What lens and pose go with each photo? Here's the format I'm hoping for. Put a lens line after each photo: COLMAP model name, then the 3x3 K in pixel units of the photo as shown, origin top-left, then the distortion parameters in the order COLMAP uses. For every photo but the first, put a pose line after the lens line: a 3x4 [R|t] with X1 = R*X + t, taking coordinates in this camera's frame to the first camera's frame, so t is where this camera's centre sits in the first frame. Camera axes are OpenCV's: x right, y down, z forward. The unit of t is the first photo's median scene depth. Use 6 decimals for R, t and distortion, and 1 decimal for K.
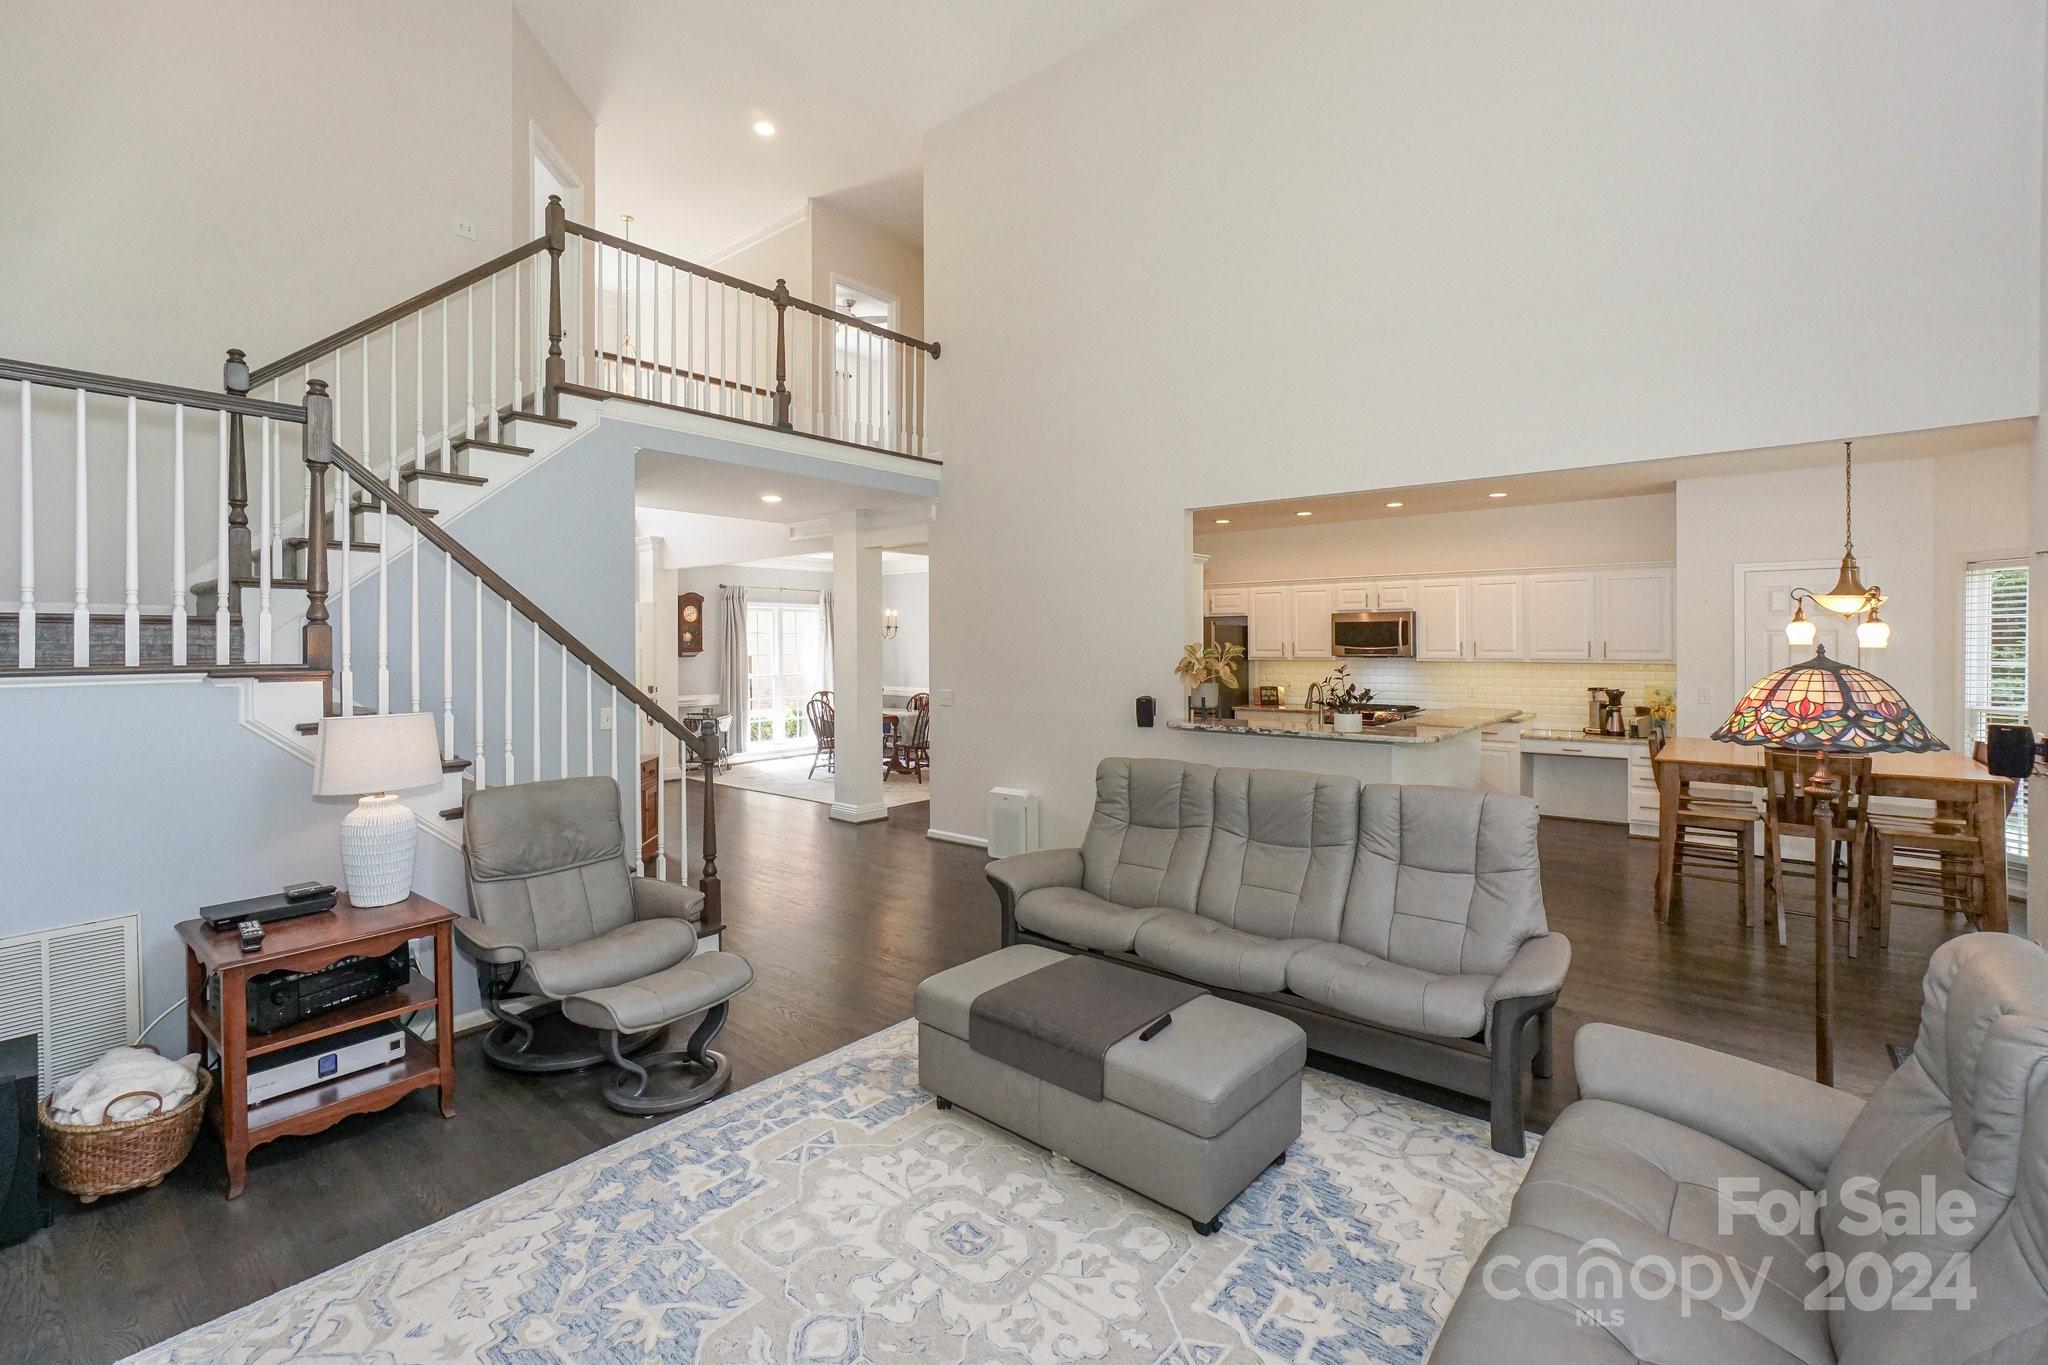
lens RADIAL K [[902.6, 0, 1026.5], [0, 902.6, 667.2], [0, 0, 1]] dist [-0.026946, 0.009500]
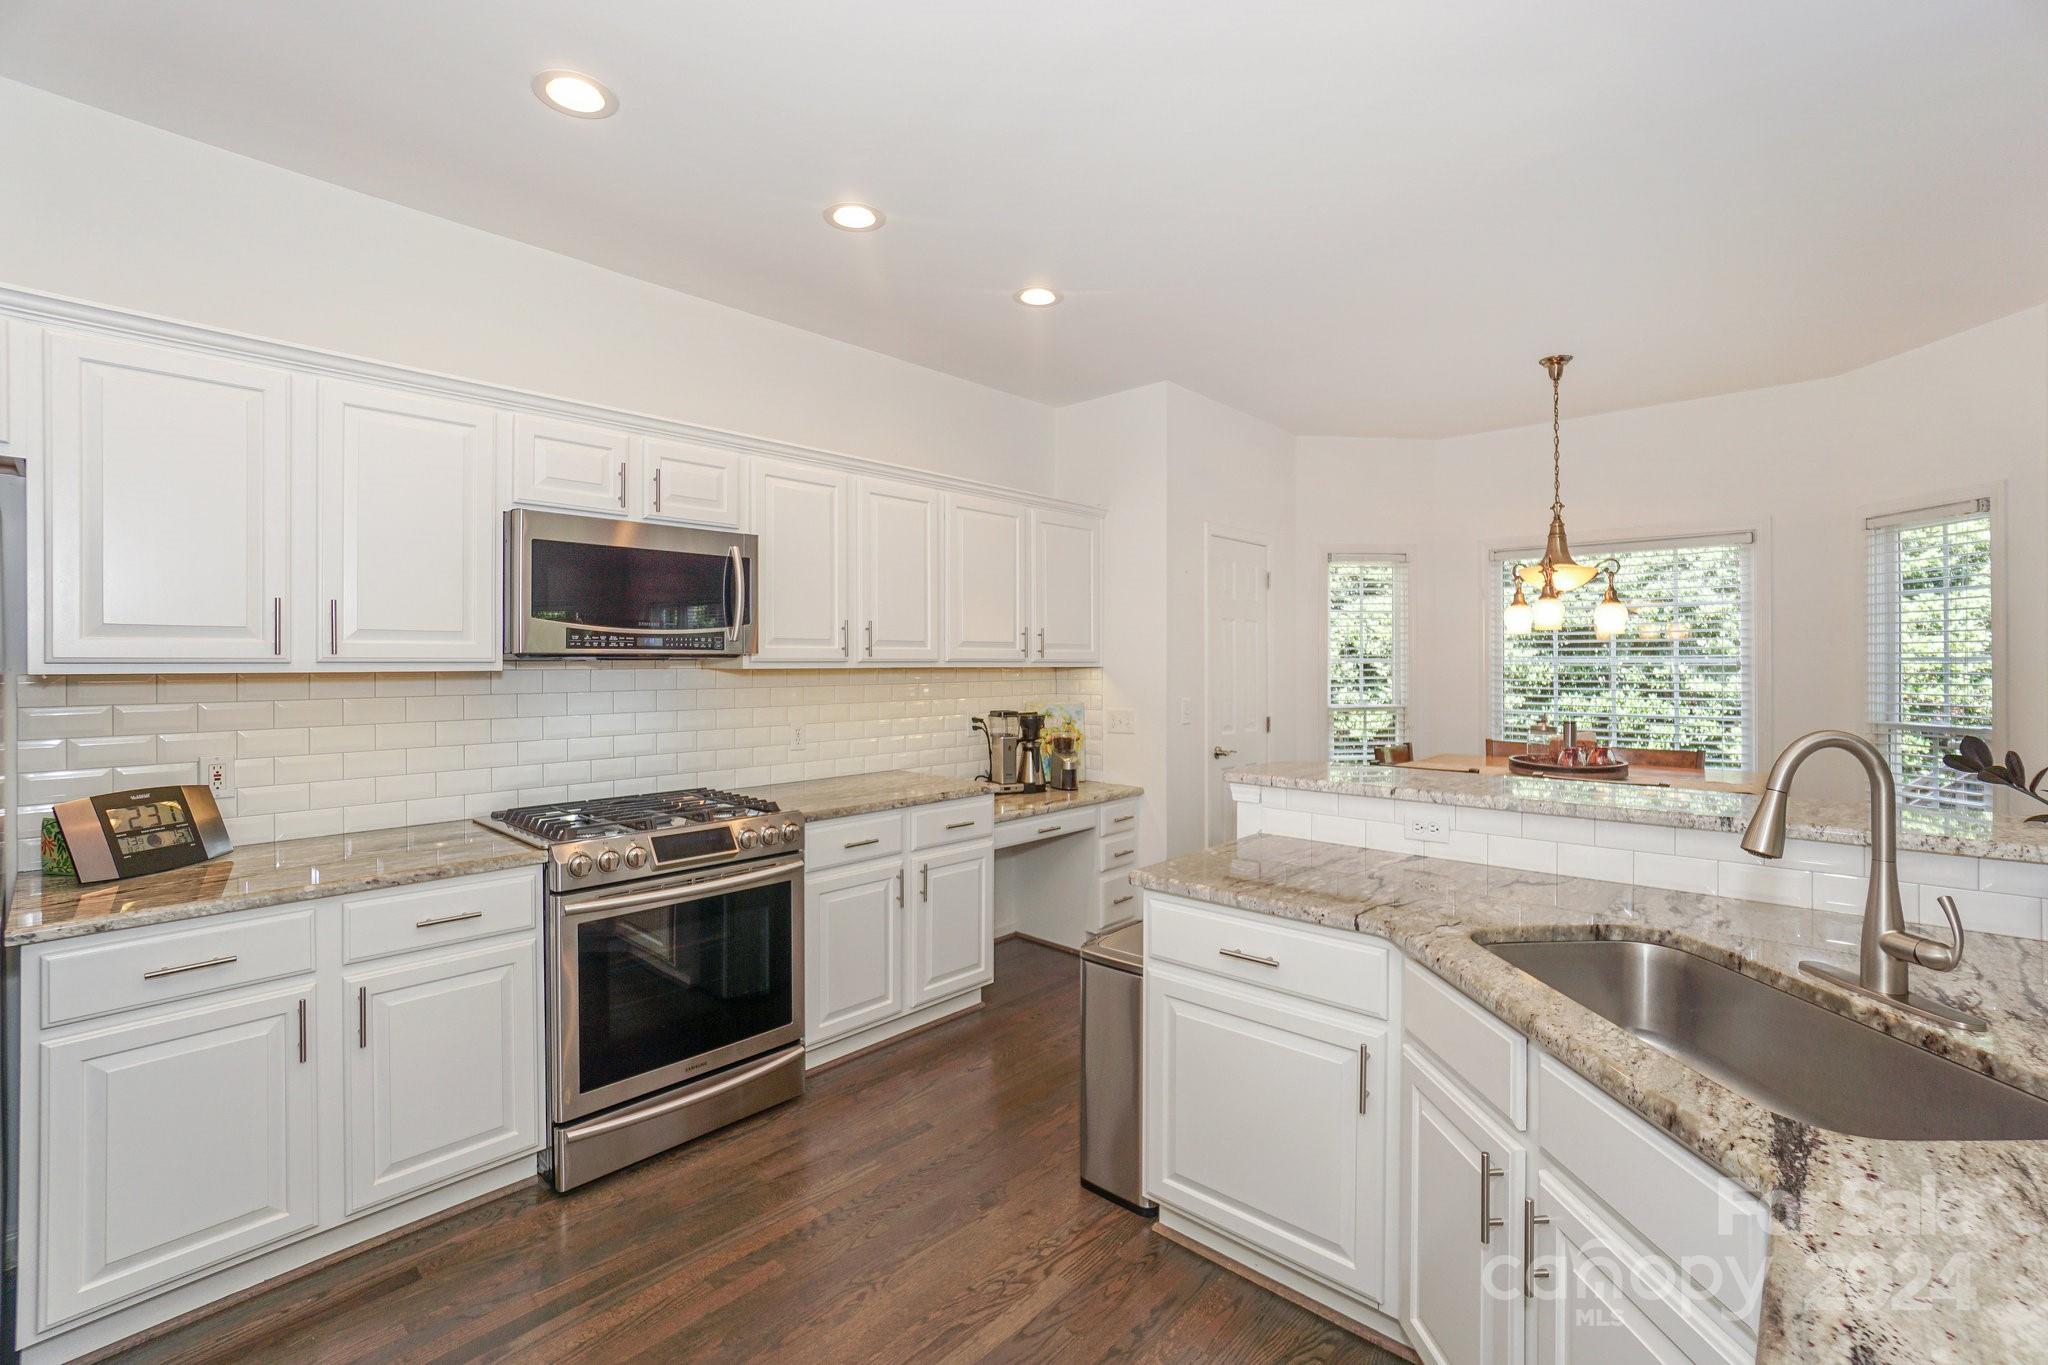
lens RADIAL K [[902.6, 0, 1011.3], [0, 902.6, 655.6], [0, 0, 1]] dist [-0.026946, 0.009500]
pose [[0.063345, 0.011127, 0.997930, 0.073804], [0.026776, 0.999559, -0.012844, -0.004875], [-0.997632, 0.027534, 0.063019, 0.986214]]
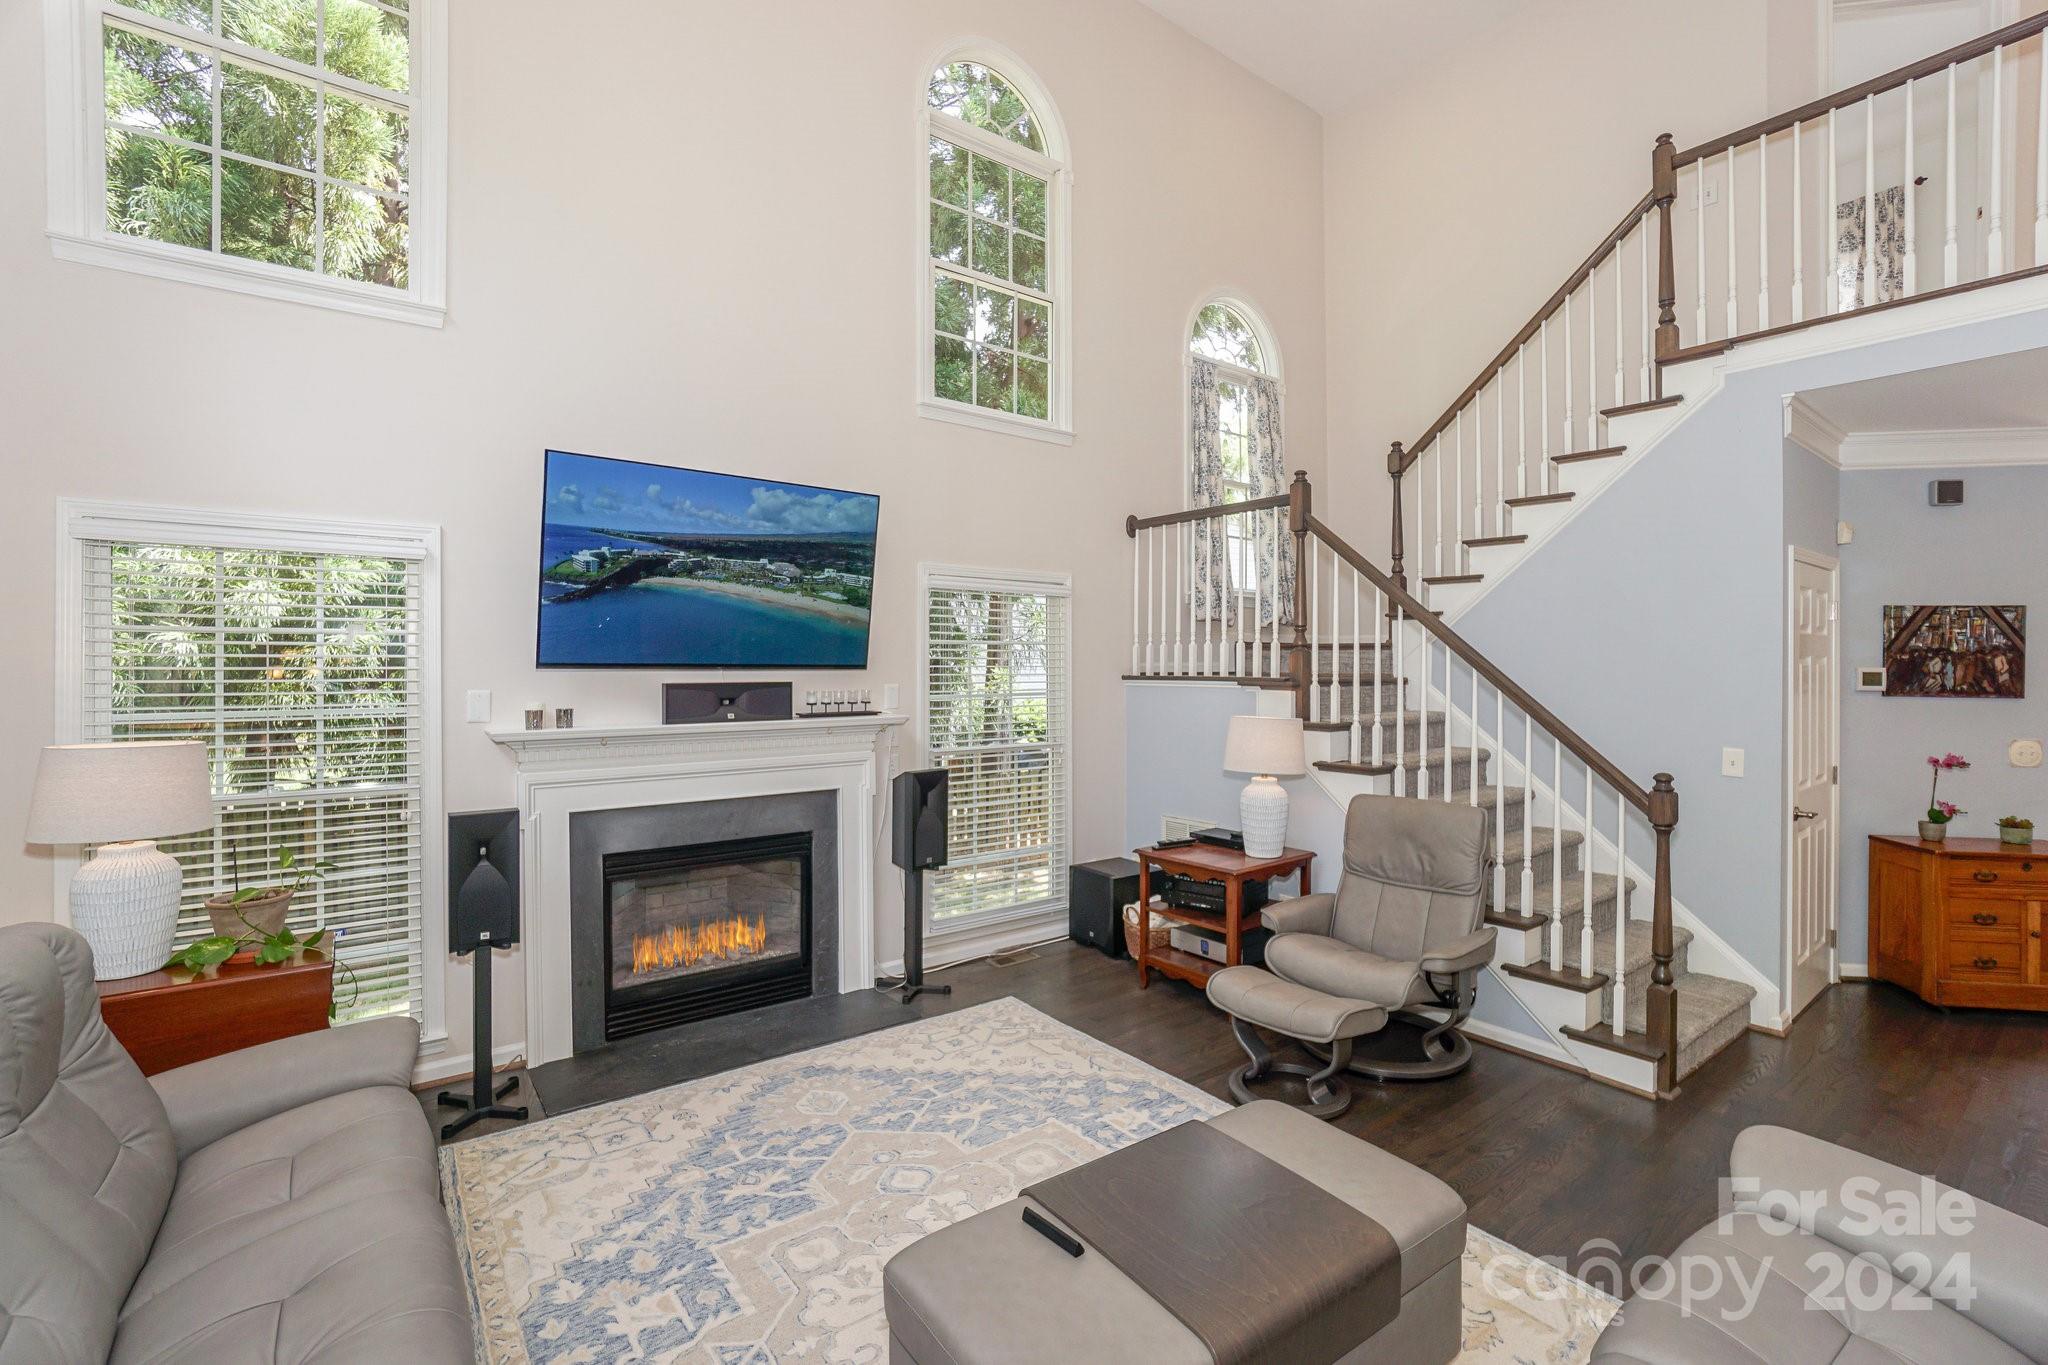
lens RADIAL K [[902.6, 0, 1009.0], [0, 902.6, 674.6], [0, 0, 1]] dist [-0.026946, 0.009500]
pose [[-0.241823, 0.016758, -0.970176, 0.297335], [-0.024994, 0.999412, 0.023493, -0.014480], [0.969998, 0.029930, -0.241262, 0.410104]]
